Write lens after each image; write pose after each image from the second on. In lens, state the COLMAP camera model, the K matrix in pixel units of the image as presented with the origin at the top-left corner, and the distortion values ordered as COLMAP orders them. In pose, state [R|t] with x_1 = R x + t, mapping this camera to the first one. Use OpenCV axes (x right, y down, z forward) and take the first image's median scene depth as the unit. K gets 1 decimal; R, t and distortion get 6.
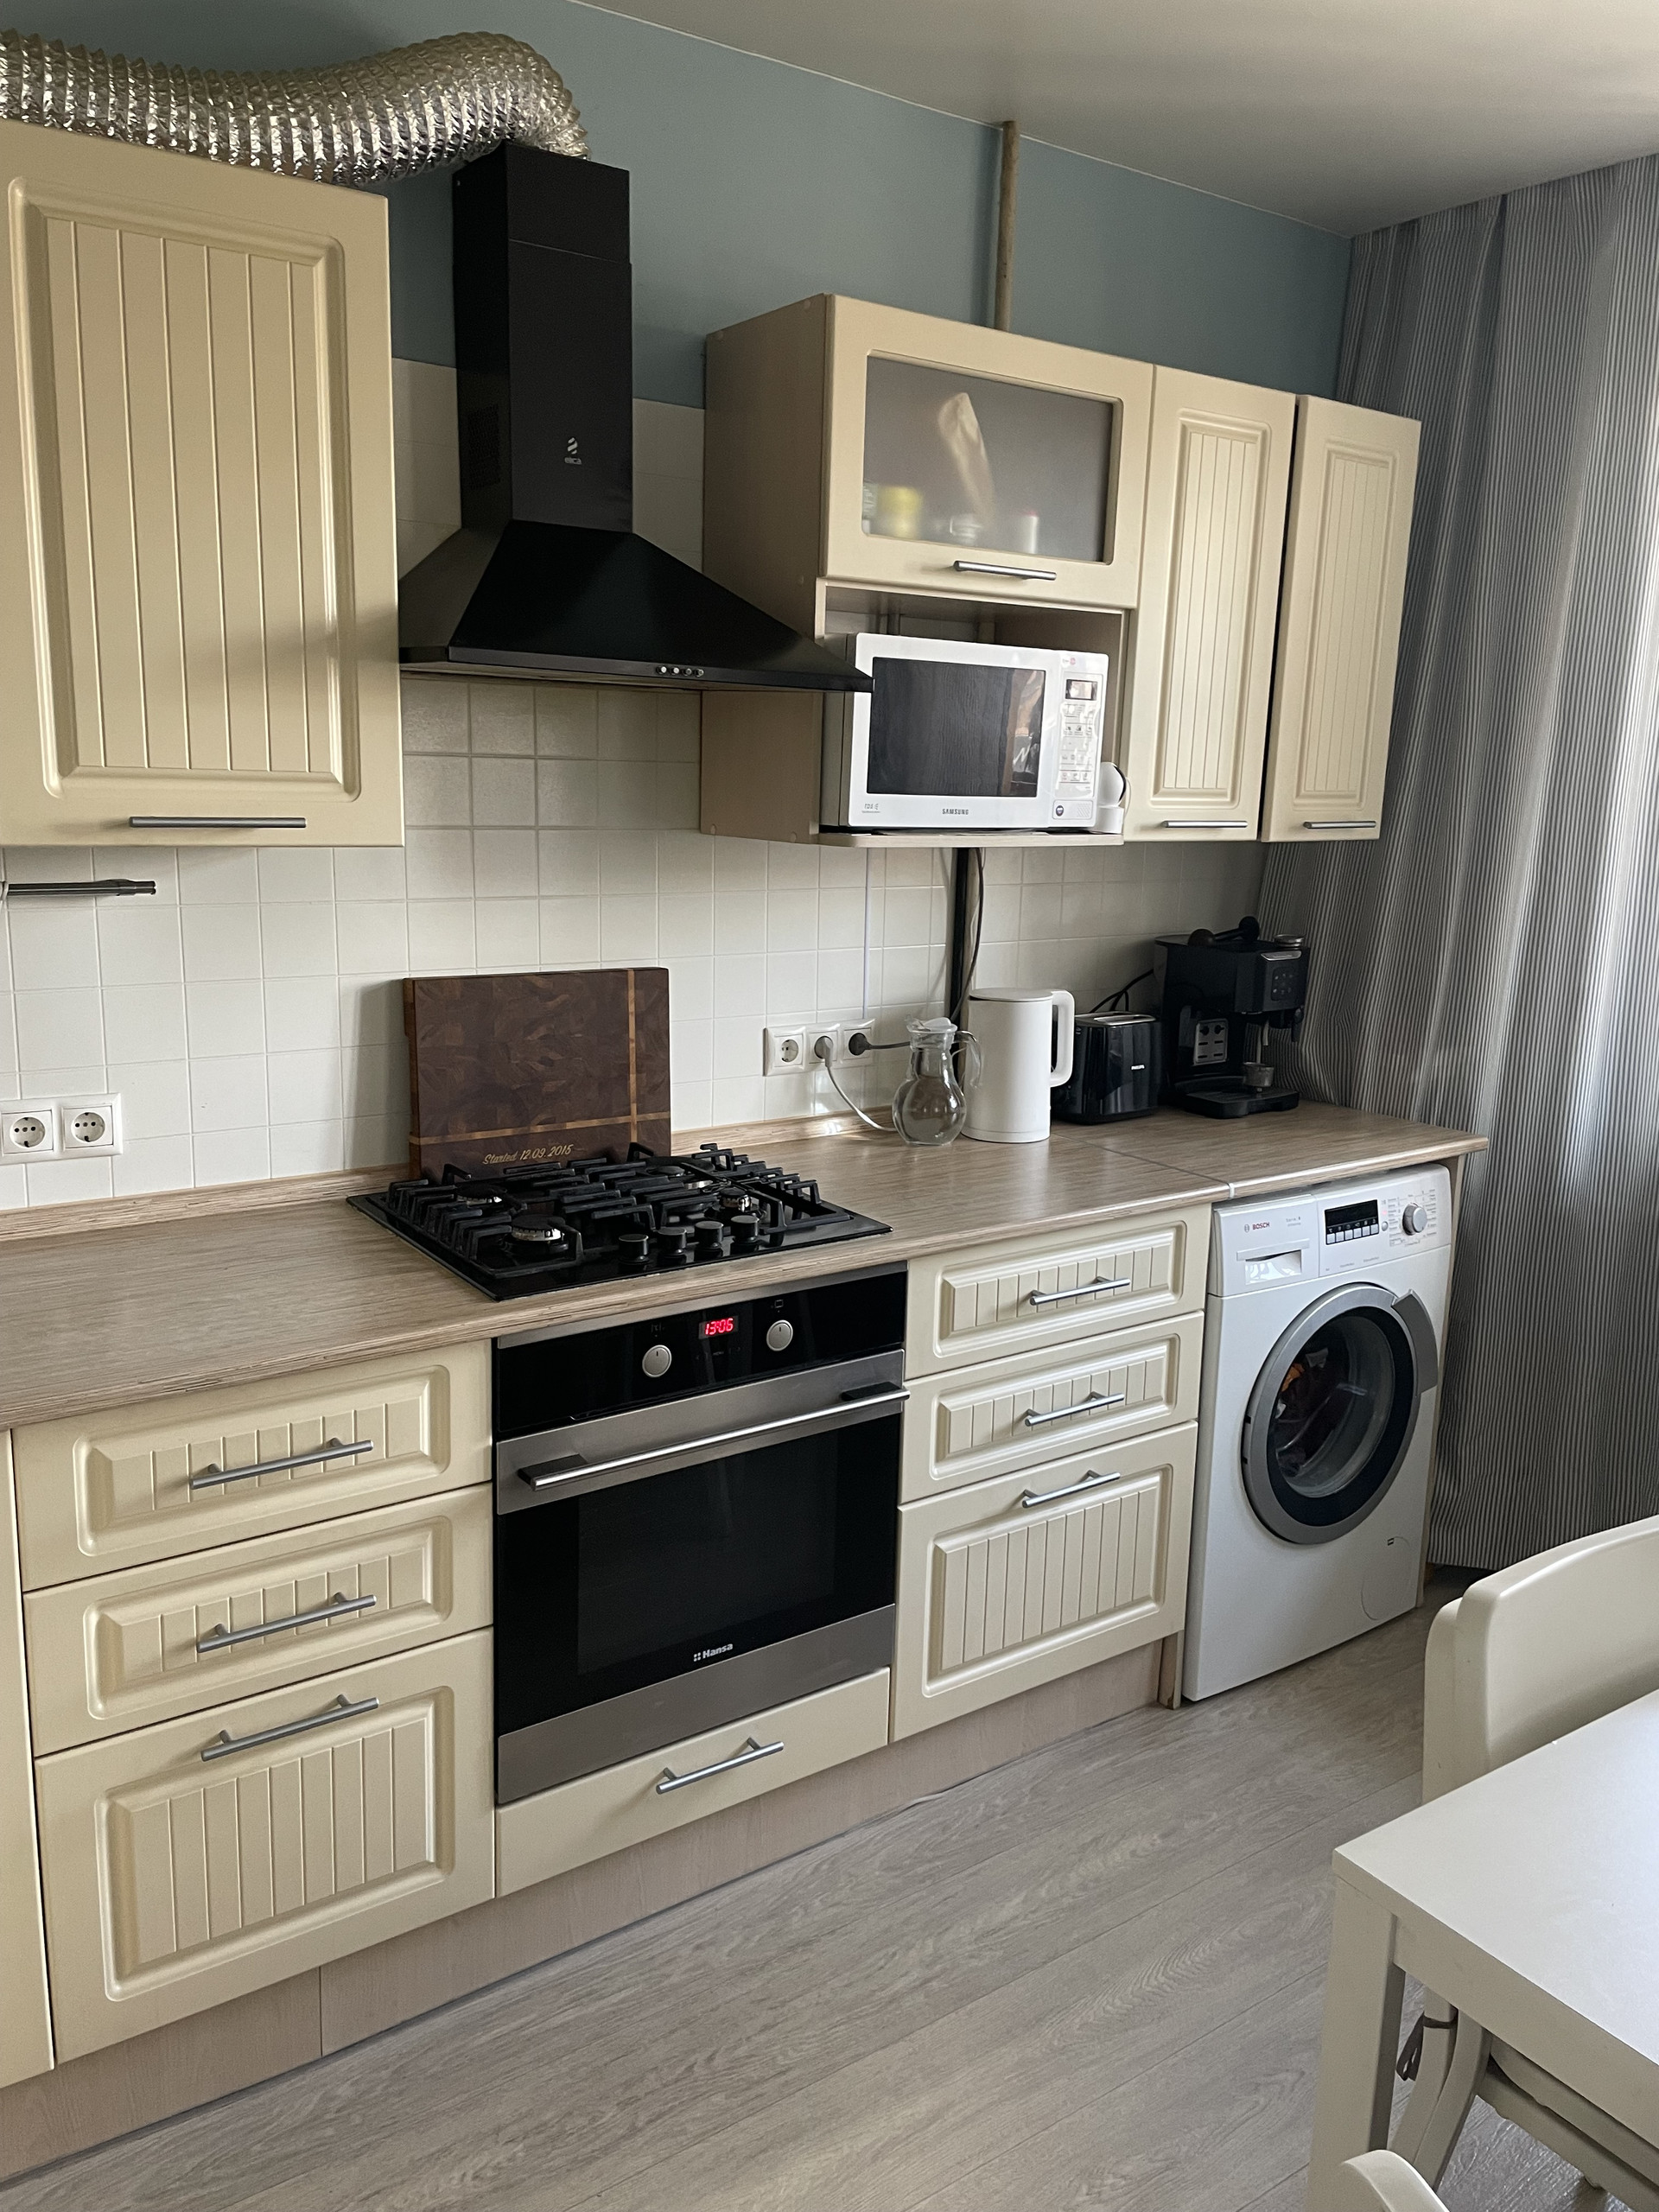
lens RADIAL K [[1443.8, 0, 829.5], [0, 1443.8, 1106.0], [0, 0, 1]] dist [0.041849, -0.000175]
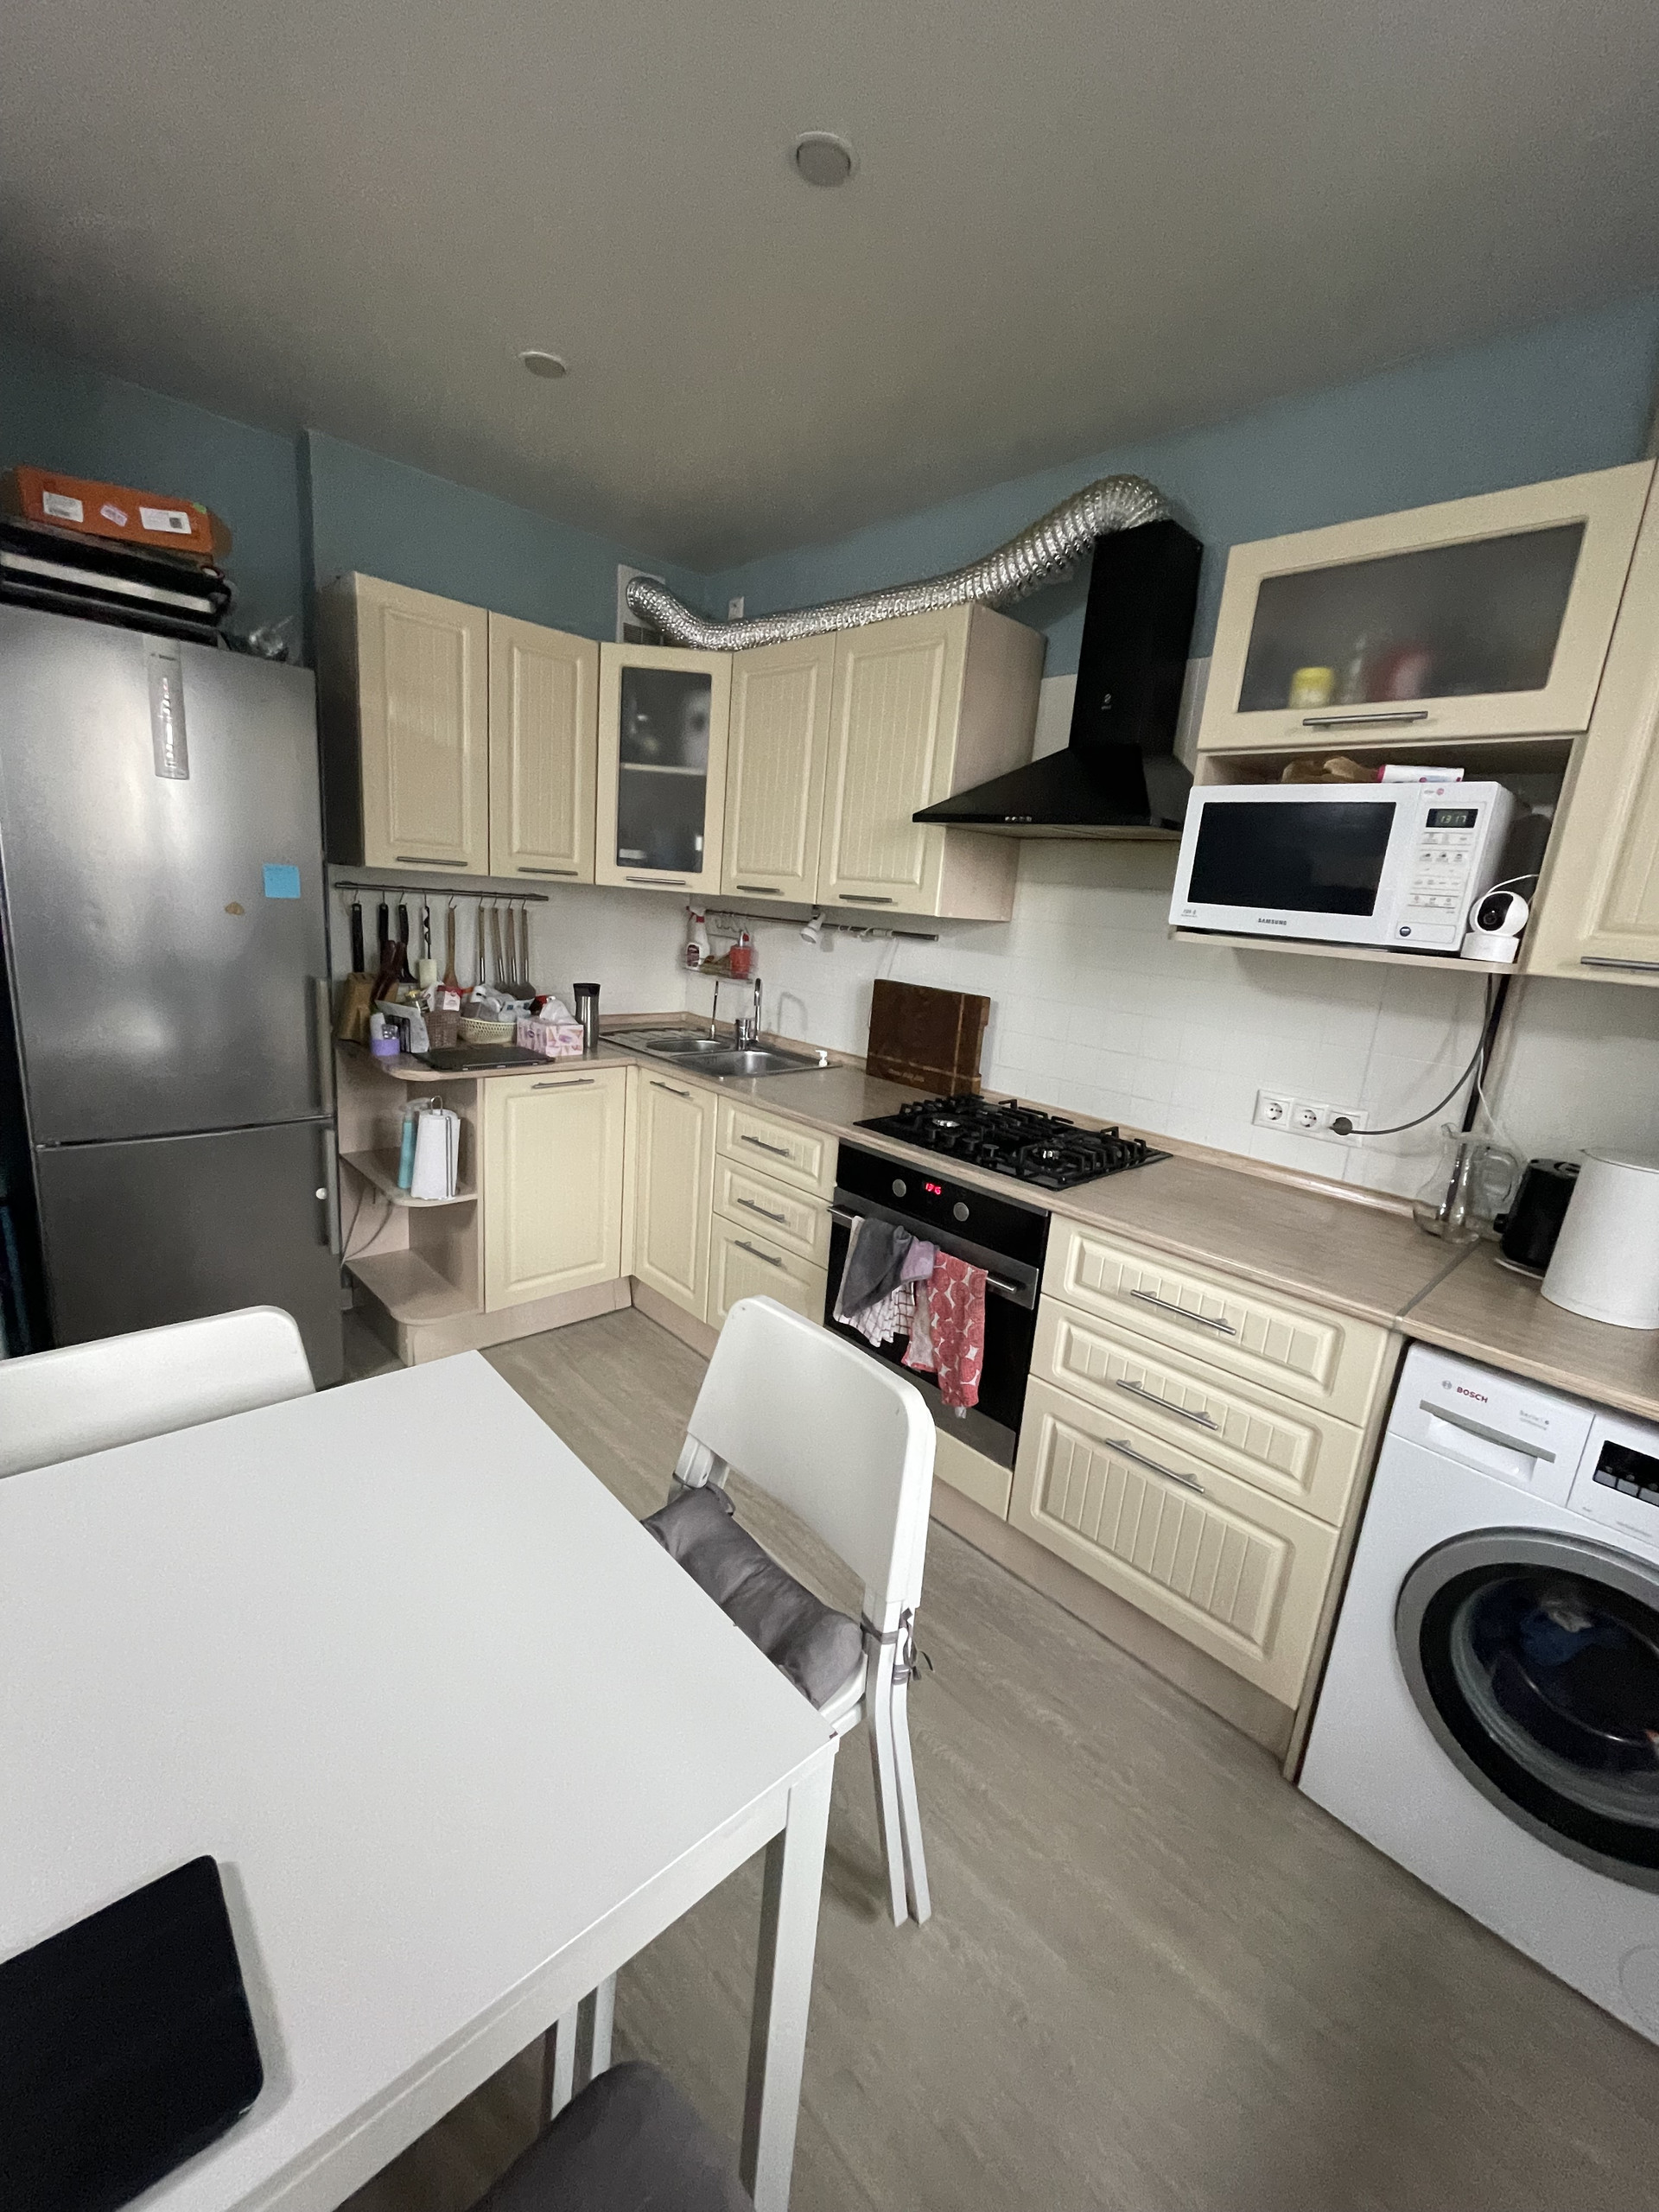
lens RADIAL K [[898.3, 0, 834.4], [0, 898.3, 1107.7], [0, 0, 1]] dist [-0.000832, 0.000557]
pose [[0.227244, 0.240550, -0.943661, 0.757630], [-0.276242, 0.945132, 0.174403, -0.082543], [0.933836, 0.221047, 0.281225, 0.463998]]
